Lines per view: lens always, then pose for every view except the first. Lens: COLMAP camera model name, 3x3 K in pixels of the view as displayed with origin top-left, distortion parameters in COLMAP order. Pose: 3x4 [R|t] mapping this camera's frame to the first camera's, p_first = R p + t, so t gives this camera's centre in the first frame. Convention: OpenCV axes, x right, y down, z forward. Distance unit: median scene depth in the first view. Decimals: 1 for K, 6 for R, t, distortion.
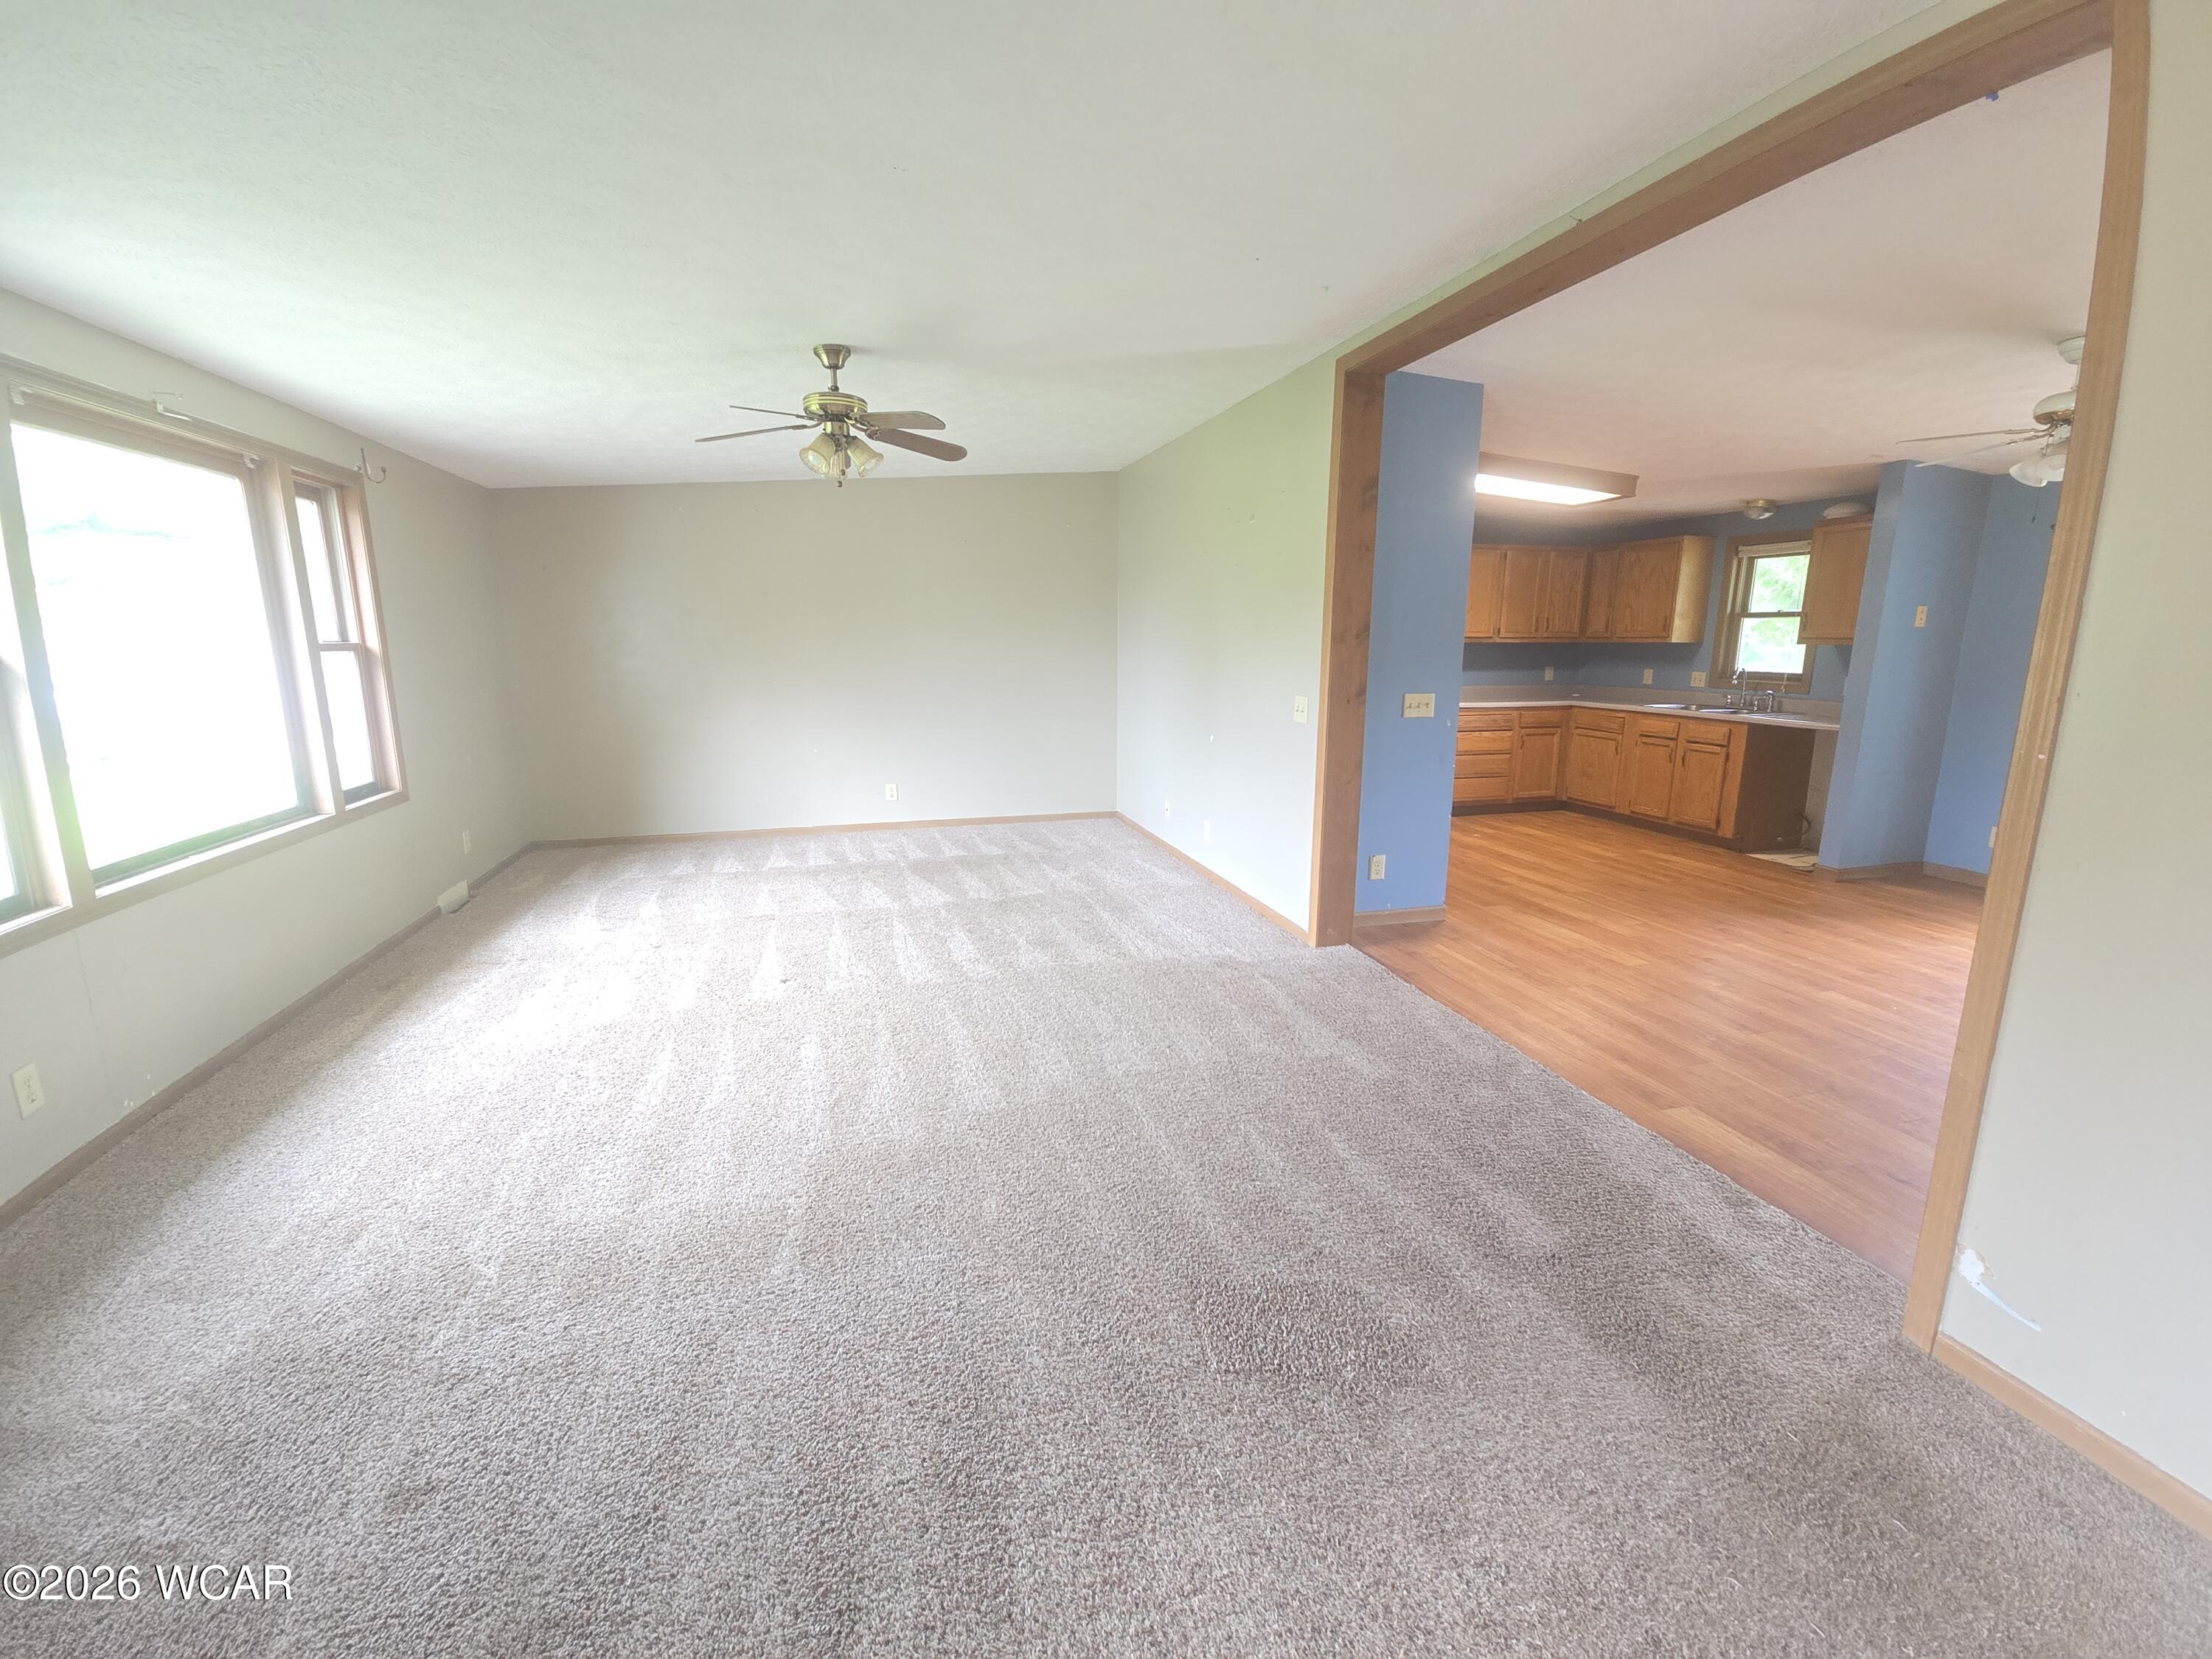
lens RADIAL K [[923.9, 0, 1101.4], [0, 923.9, 813.0], [0, 0, 1]] dist [0.001577, -0.000748]
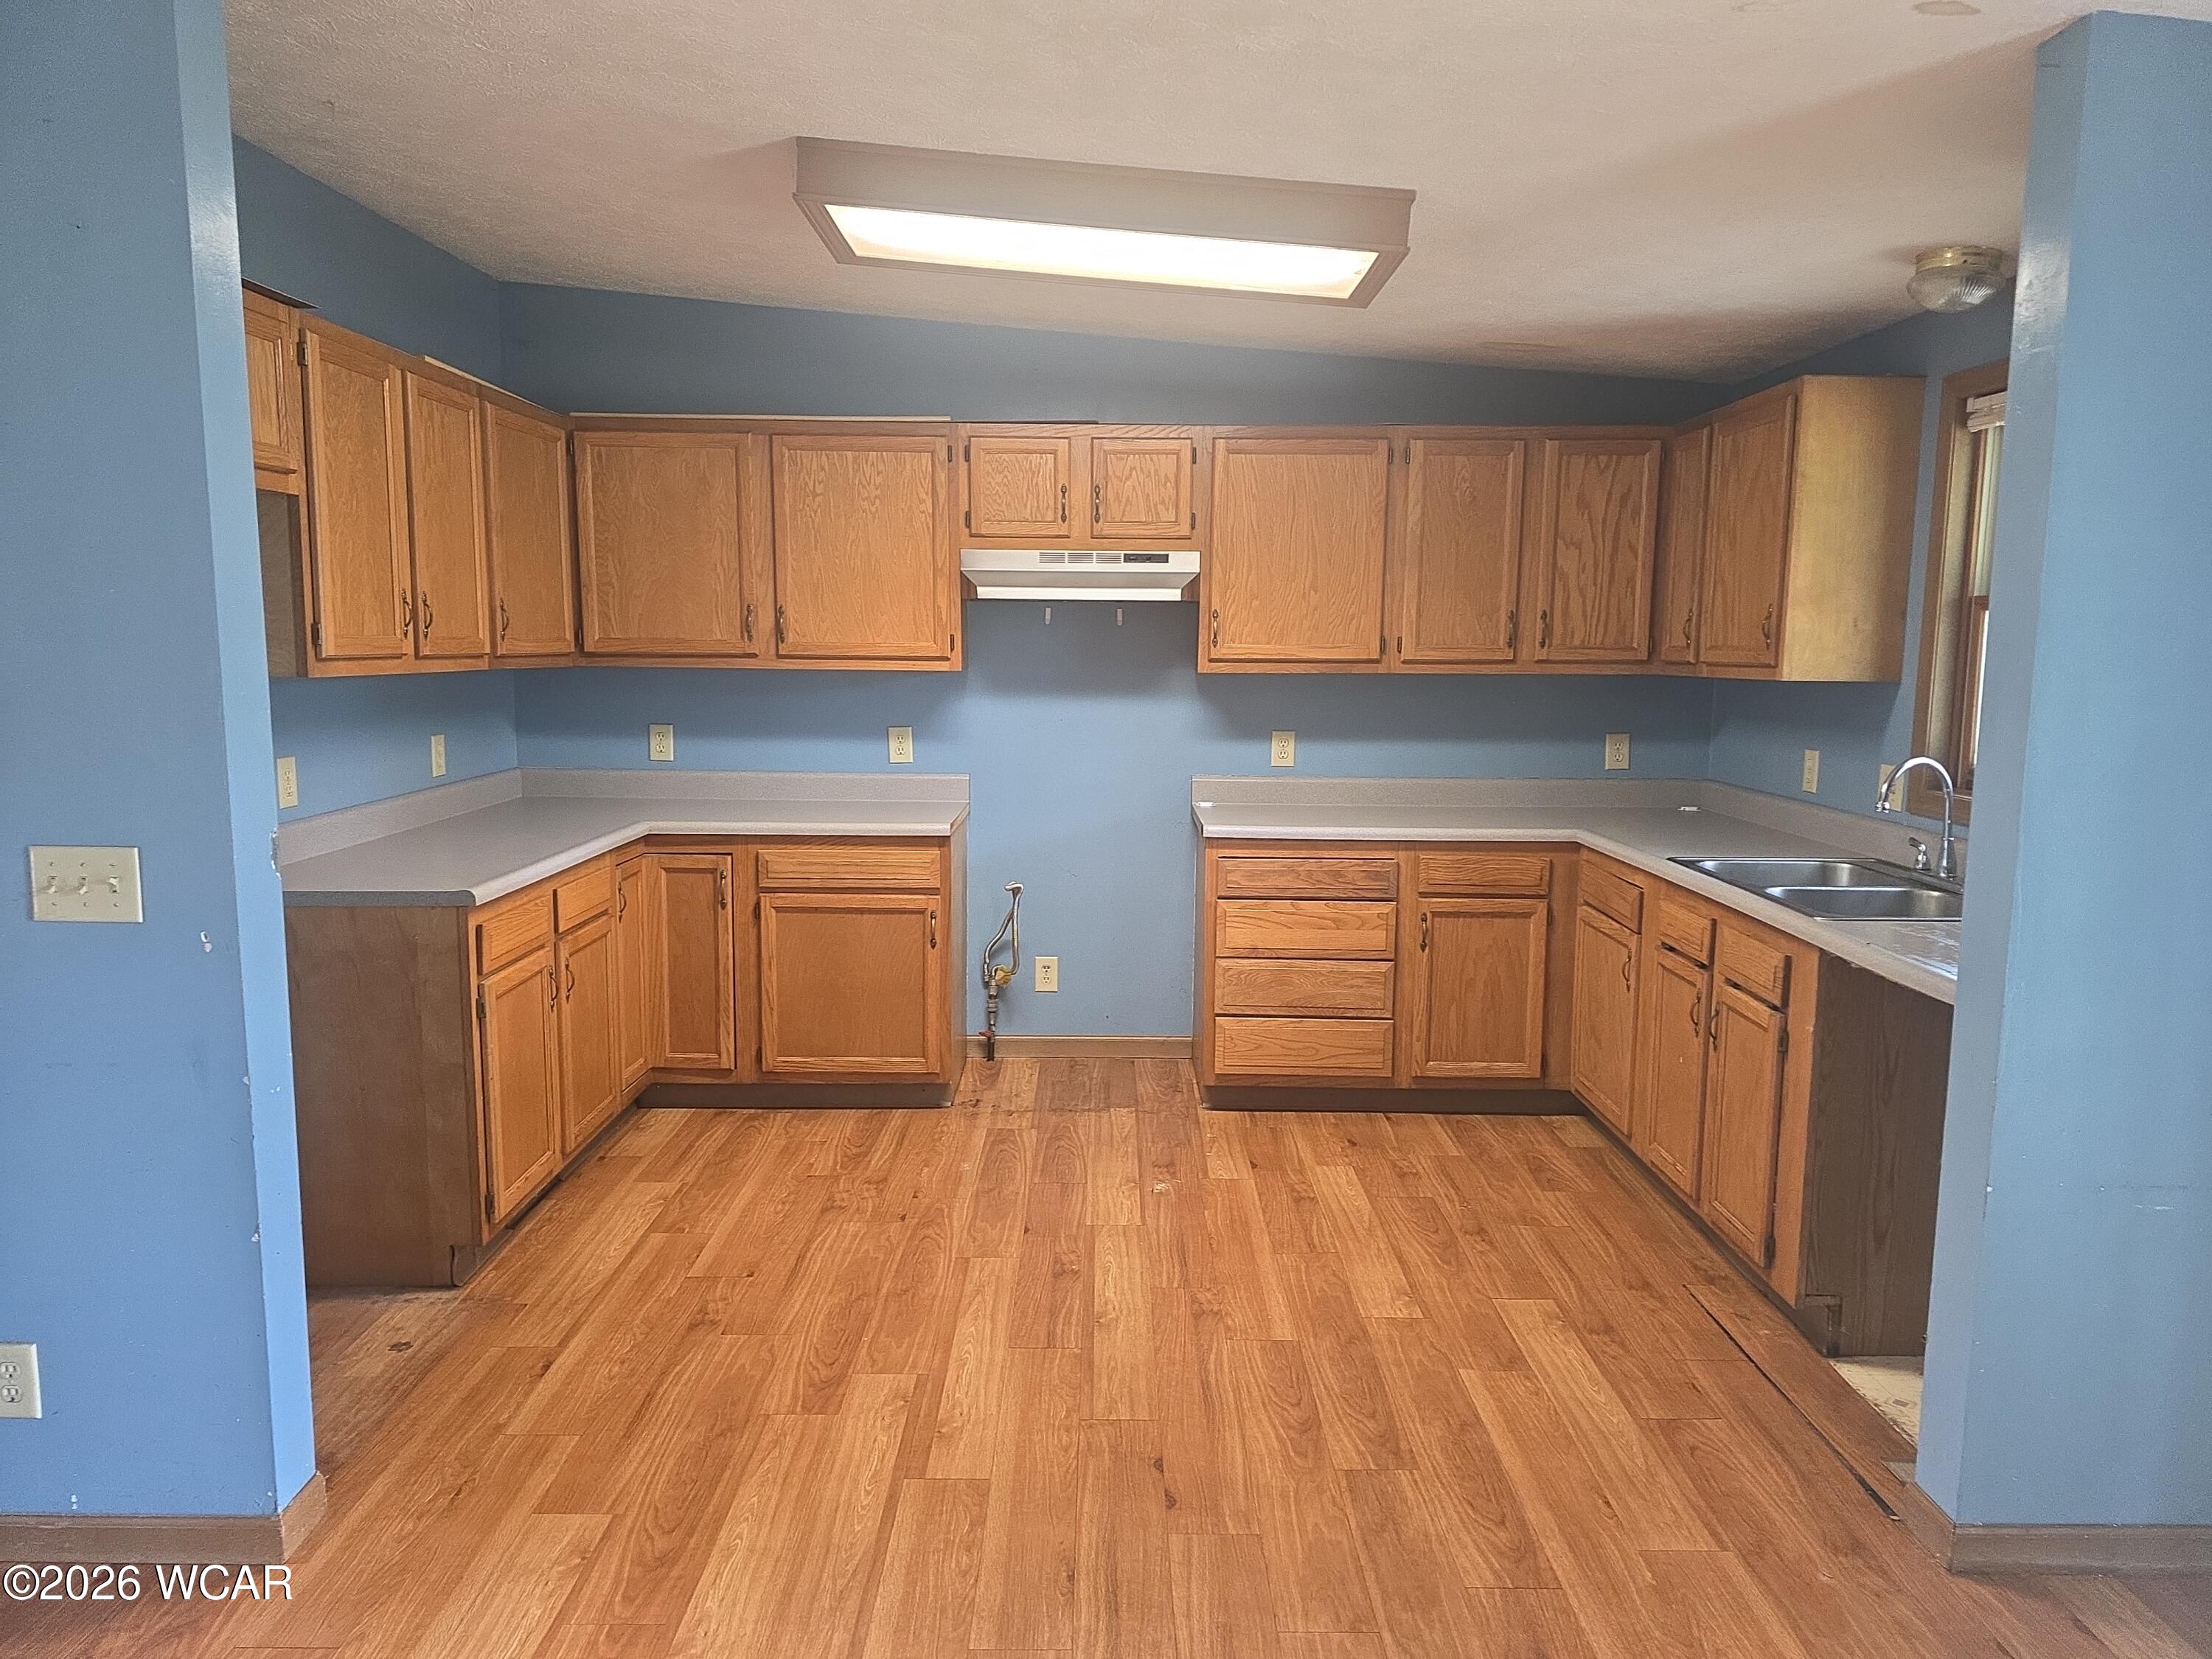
lens RADIAL K [[1502.2, 0, 1101.5], [0, 1502.2, 819.7], [0, 0, 1]] dist [0.012817, 0.002379]
pose [[0.960333, 0.040891, -0.275840, 0.499219], [-0.059951, 0.996334, -0.061021, -0.077869], [0.272334, 0.075137, 0.959265, 0.367762]]
